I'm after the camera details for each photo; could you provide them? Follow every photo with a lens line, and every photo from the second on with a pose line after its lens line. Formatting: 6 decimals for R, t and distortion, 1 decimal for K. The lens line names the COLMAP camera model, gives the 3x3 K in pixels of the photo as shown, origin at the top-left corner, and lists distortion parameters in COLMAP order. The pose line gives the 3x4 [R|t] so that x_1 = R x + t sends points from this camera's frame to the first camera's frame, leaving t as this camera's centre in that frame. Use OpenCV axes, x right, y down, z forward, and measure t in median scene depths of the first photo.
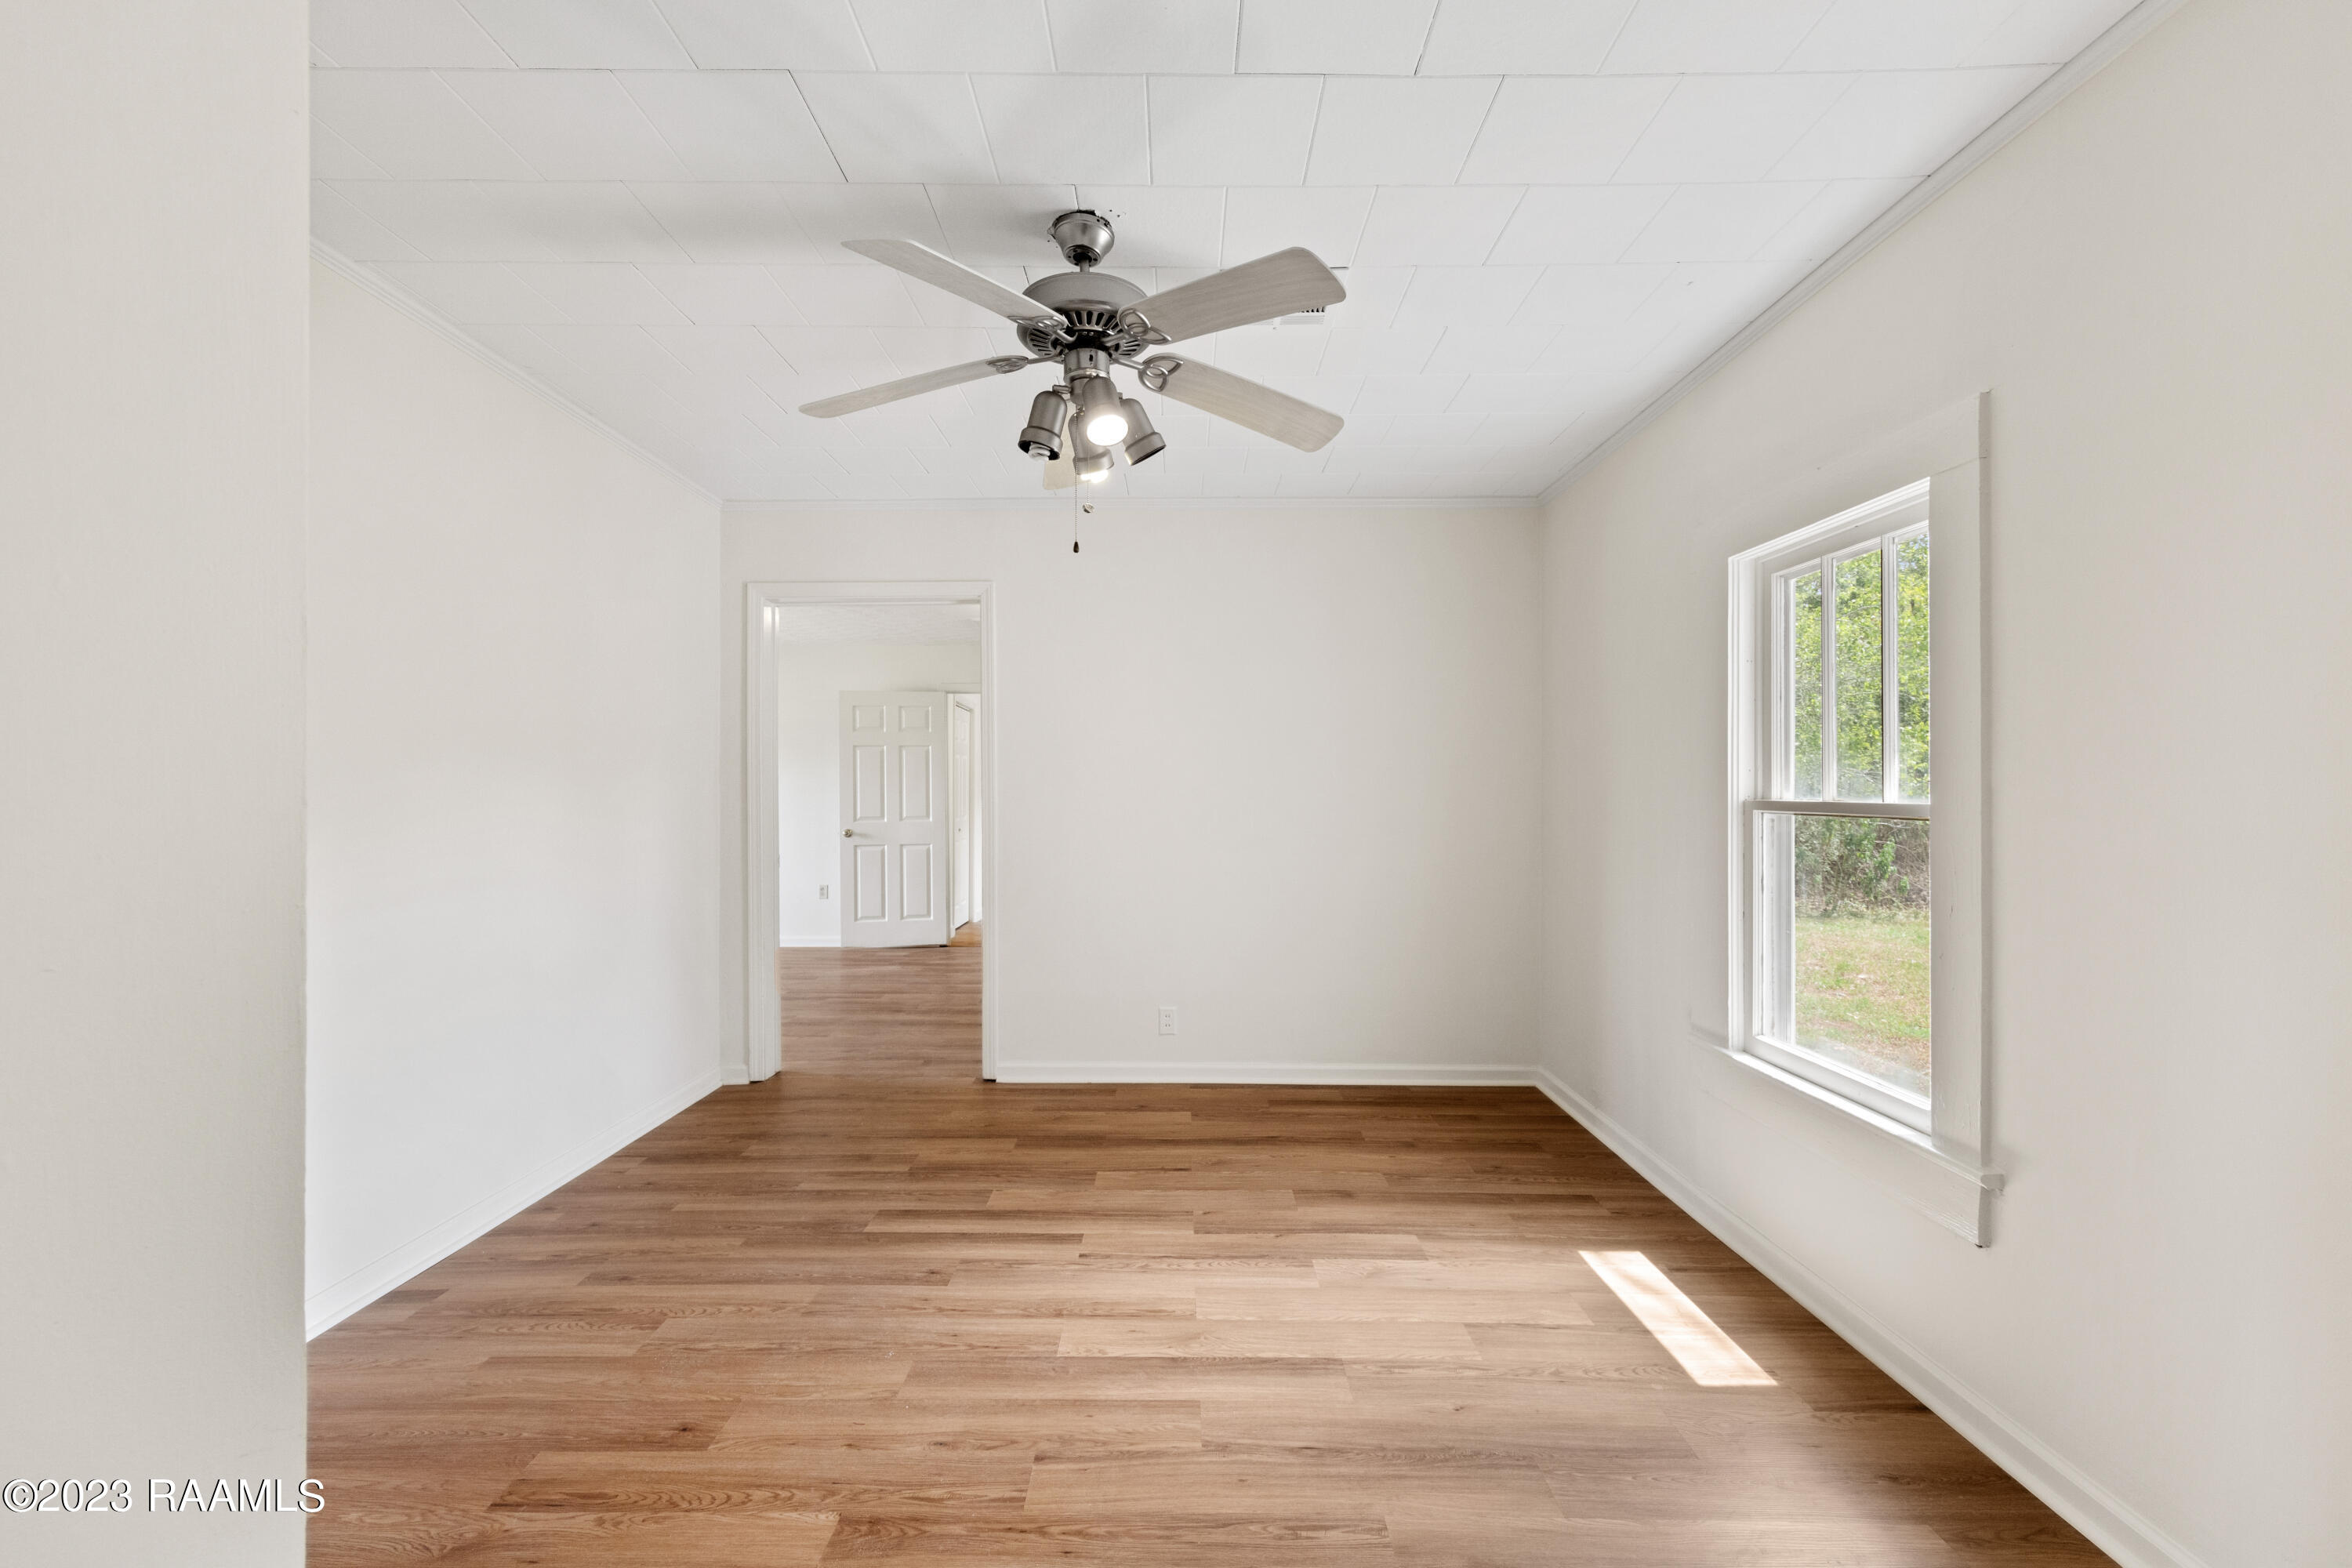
lens RADIAL K [[992.2, 0, 1174.8], [0, 992.2, 790.1], [0, 0, 1]] dist [0.002413, 0.000038]
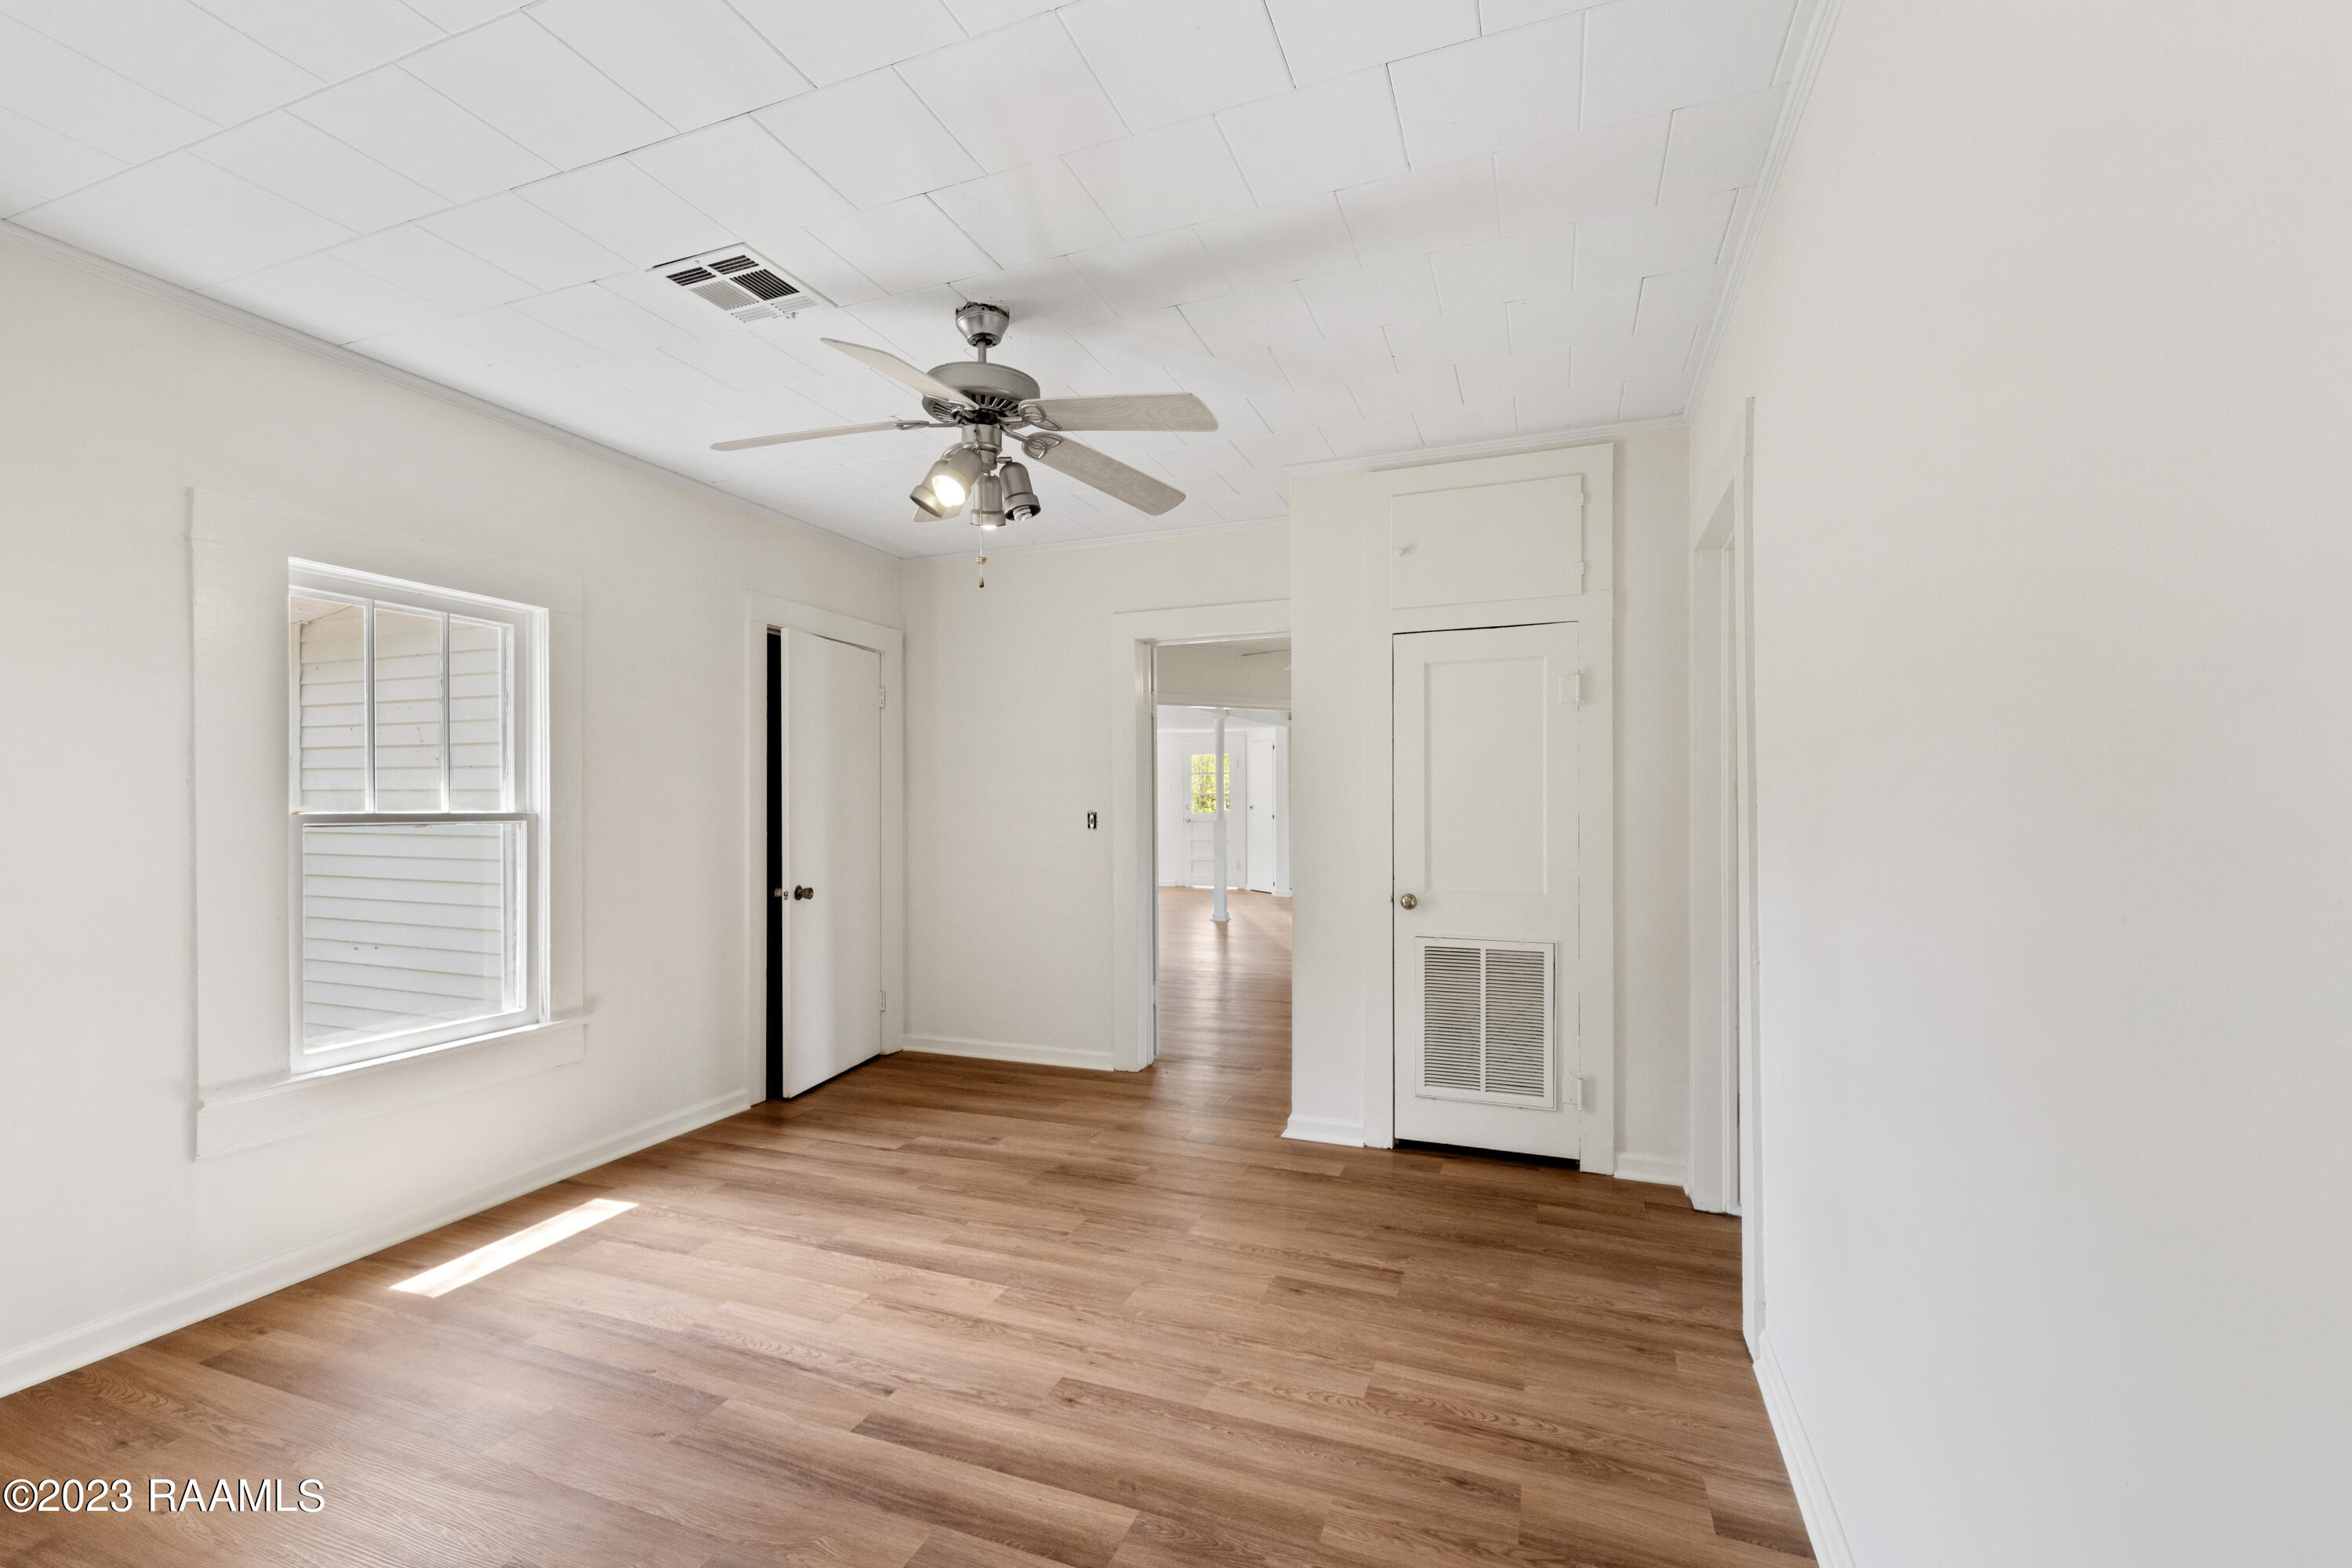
lens RADIAL K [[992.2, 0, 1173.6], [0, 992.2, 796.1], [0, 0, 1]] dist [0.002413, 0.000038]
pose [[-0.935925, 0.004229, 0.352174, -0.665559], [0.001311, 0.999963, -0.008524, 0.002431], [-0.352197, -0.007516, -0.935896, 1.891422]]
